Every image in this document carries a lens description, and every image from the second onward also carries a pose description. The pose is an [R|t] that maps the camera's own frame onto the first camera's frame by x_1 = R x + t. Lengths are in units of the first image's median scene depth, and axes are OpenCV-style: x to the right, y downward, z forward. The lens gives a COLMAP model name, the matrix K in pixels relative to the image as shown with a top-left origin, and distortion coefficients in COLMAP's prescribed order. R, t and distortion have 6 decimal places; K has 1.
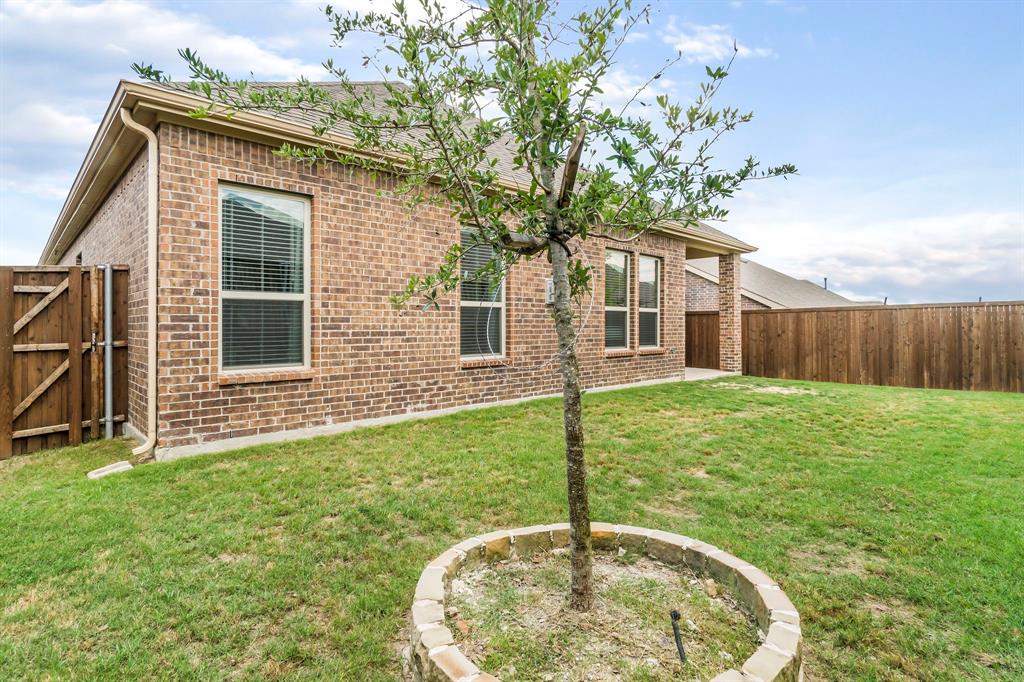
lens RADIAL K [[533.3, 0, 510.5], [0, 533.3, 338.9], [0, 0, 1]] dist [0.004285, -0.000062]
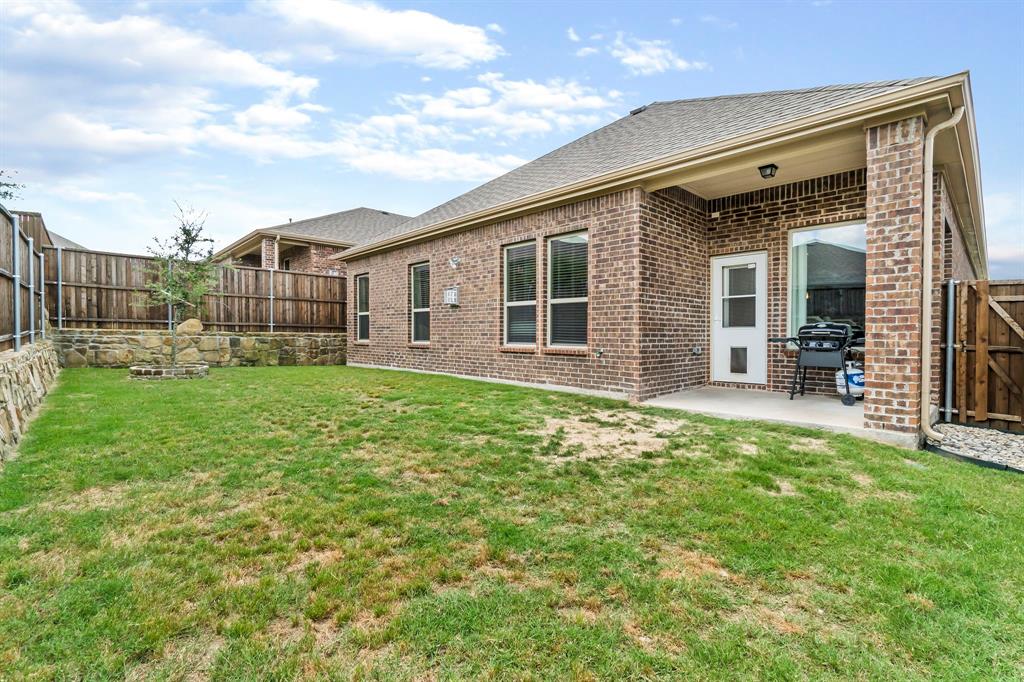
lens RADIAL K [[482.2, 0, 515.4], [0, 482.2, 338.6], [0, 0, 1]] dist [-0.000358, -0.000151]
pose [[-0.039200, 0.040531, -0.998409, 1.104926], [0.001483, 0.999178, 0.040504, -0.028555], [0.999230, 0.000107, -0.039228, 1.048922]]
